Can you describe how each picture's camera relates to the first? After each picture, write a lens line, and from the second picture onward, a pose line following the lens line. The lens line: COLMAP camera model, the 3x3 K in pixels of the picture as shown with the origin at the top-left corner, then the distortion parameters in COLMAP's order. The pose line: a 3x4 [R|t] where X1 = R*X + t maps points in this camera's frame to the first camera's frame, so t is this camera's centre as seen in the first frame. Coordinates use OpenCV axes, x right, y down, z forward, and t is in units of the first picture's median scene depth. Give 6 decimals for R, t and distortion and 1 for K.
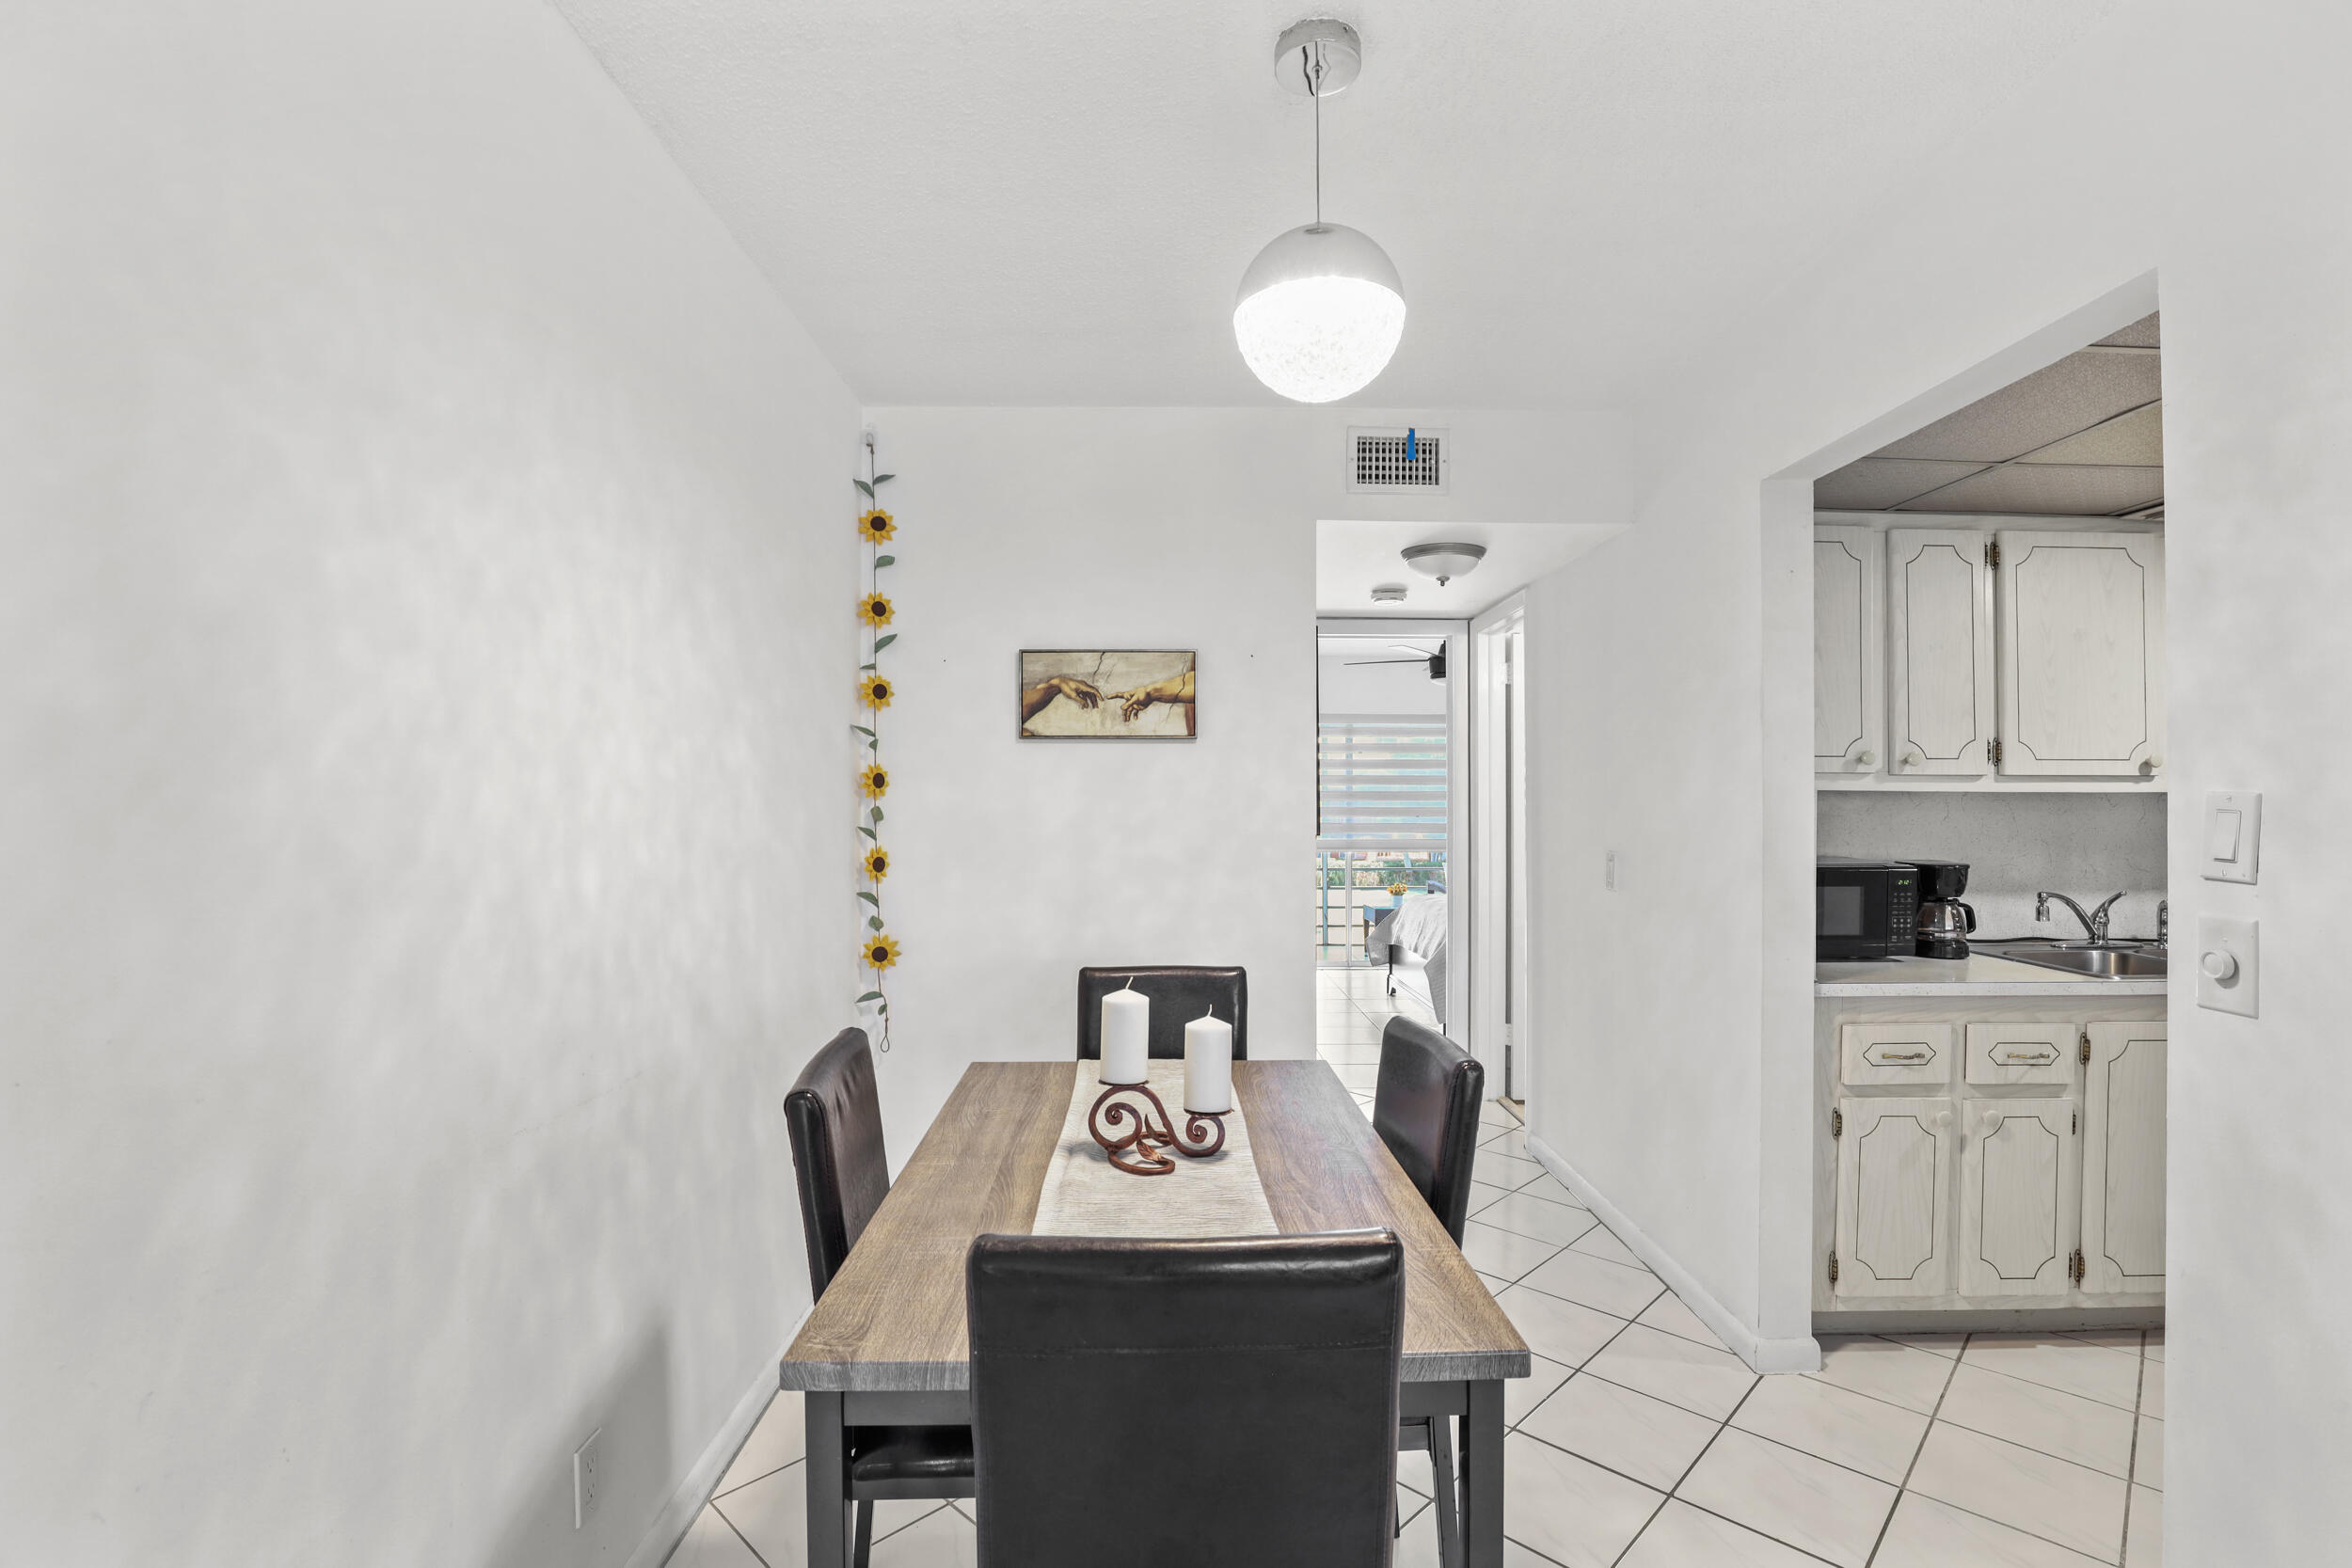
lens RADIAL K [[1088.5, 0, 1171.9], [0, 1088.5, 791.2], [0, 0, 1]] dist [-0.022701, 0.001199]
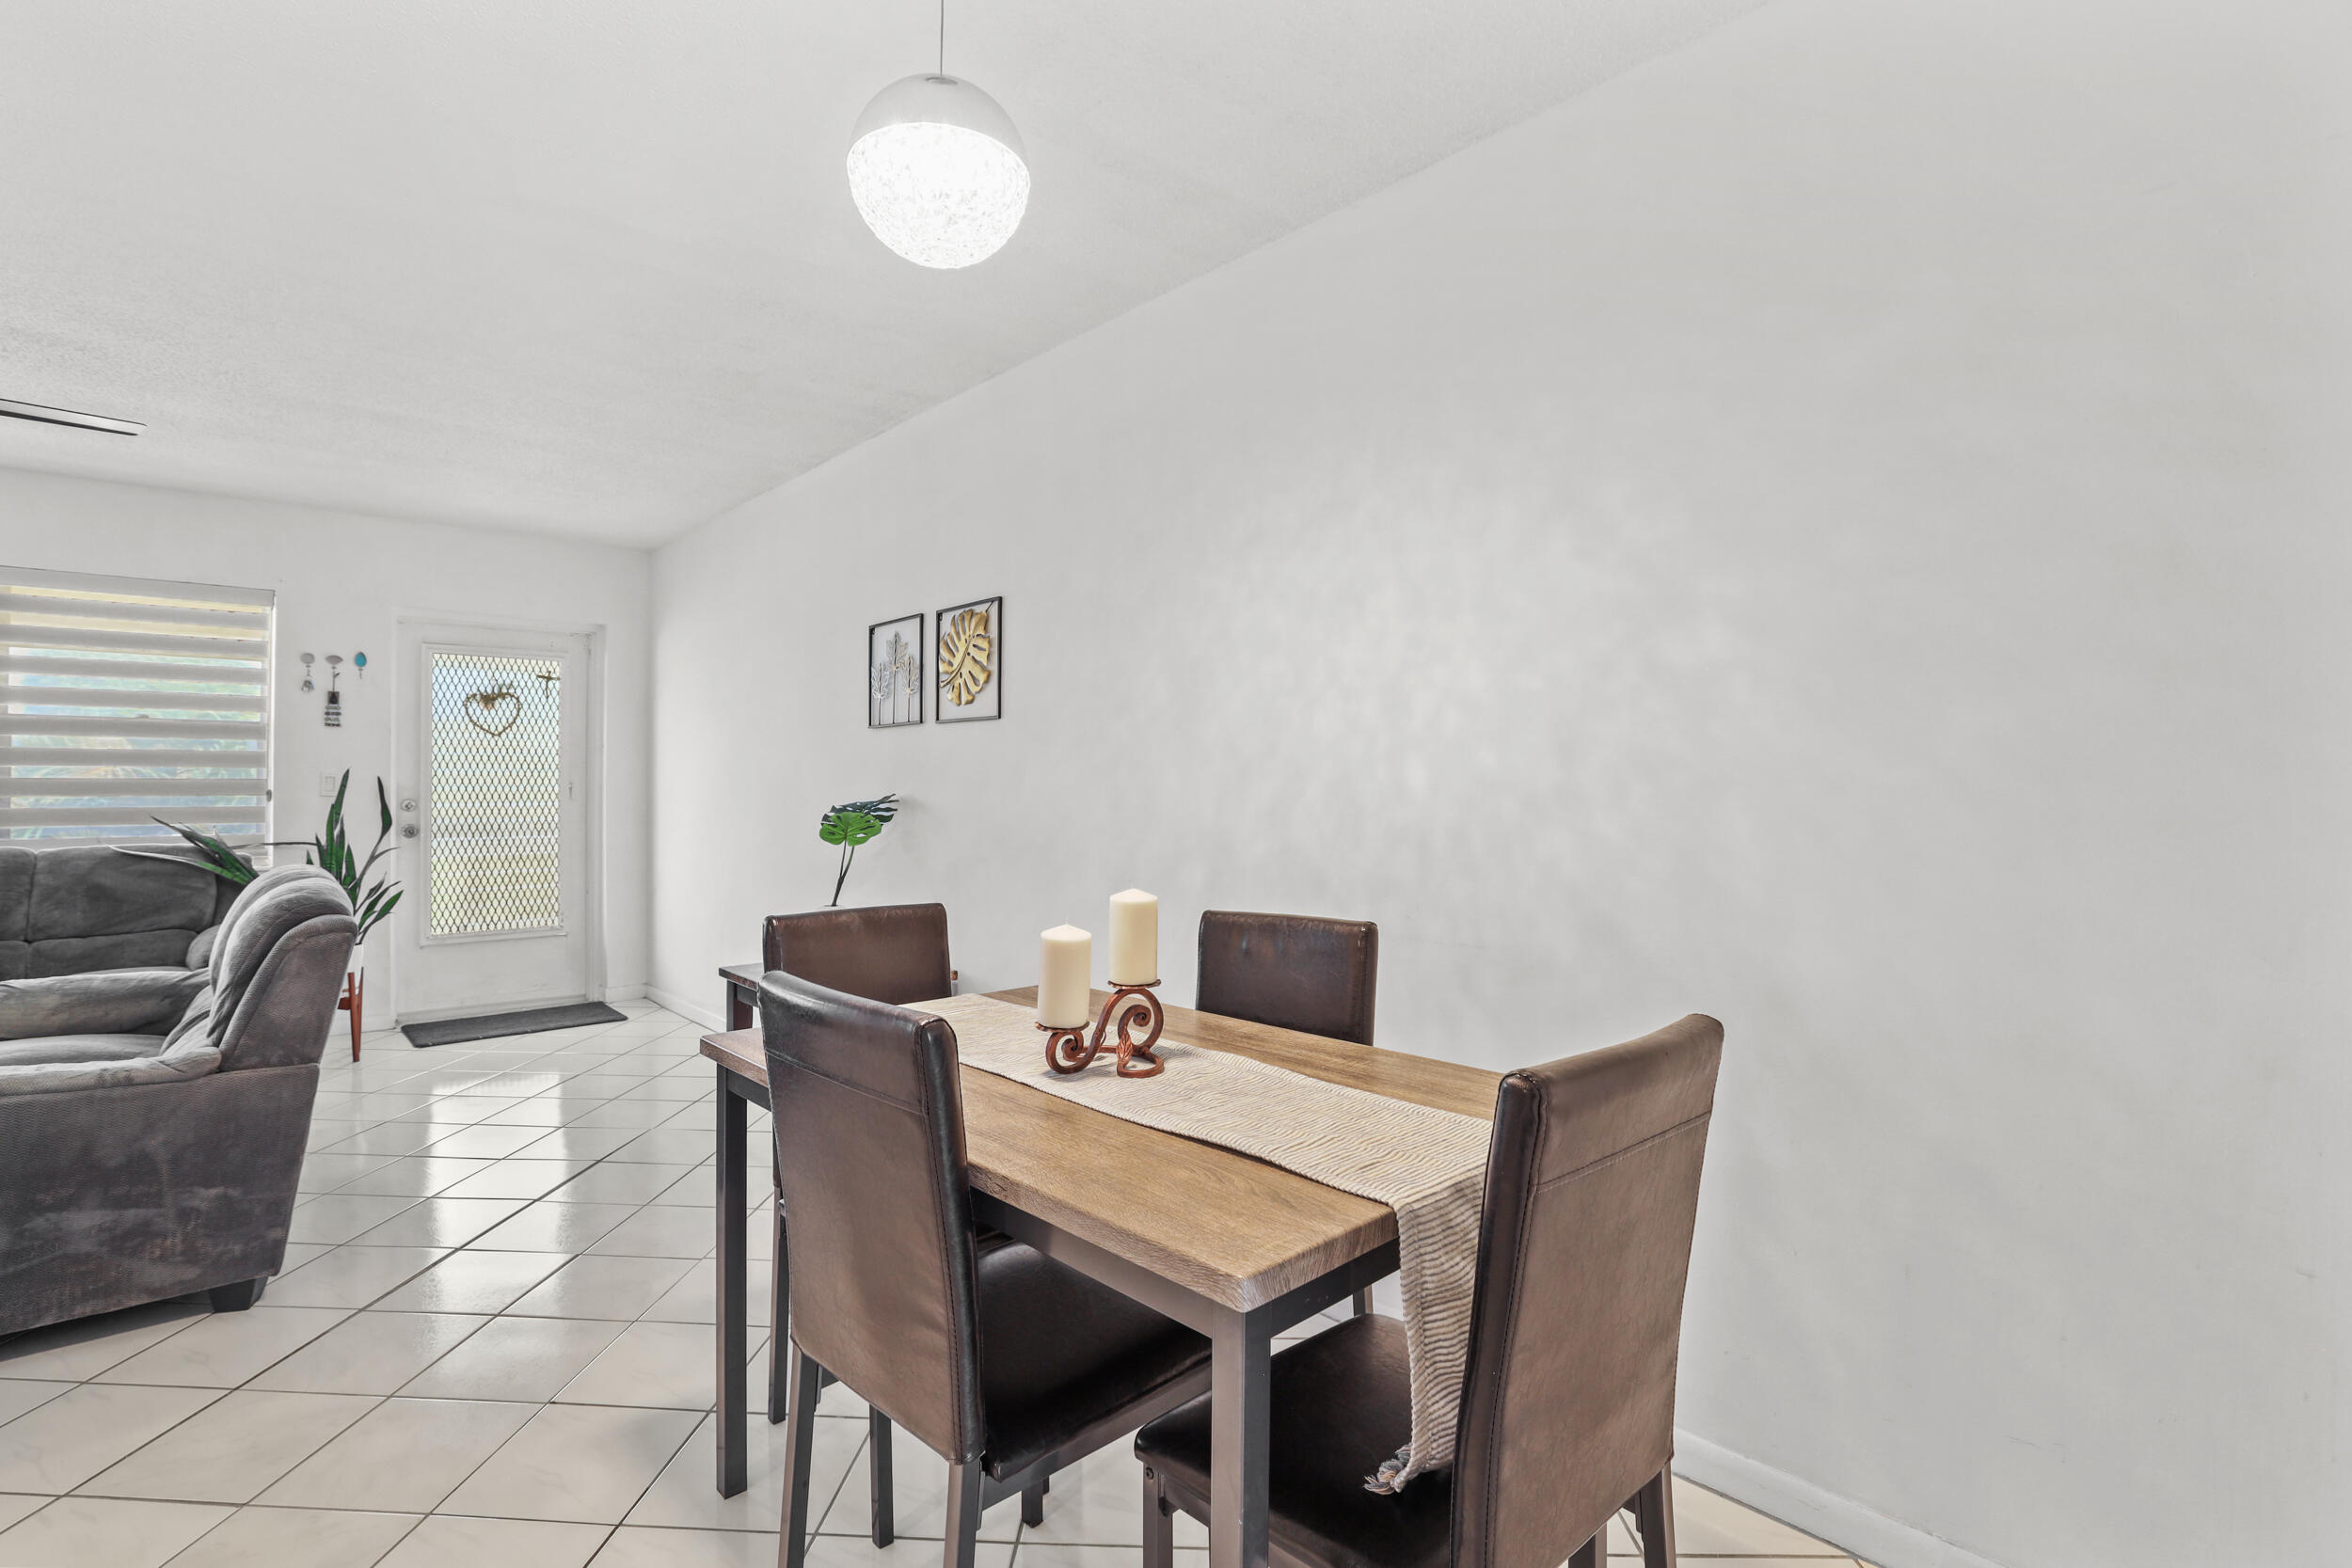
lens RADIAL K [[1088.5, 0, 1171.9], [0, 1088.5, 791.2], [0, 0, 1]] dist [-0.022701, 0.001199]
pose [[-0.734970, -0.000715, -0.678099, 0.629542], [0.005596, 0.999959, -0.007120, 0.112311], [0.678076, -0.009027, -0.734936, 1.846831]]
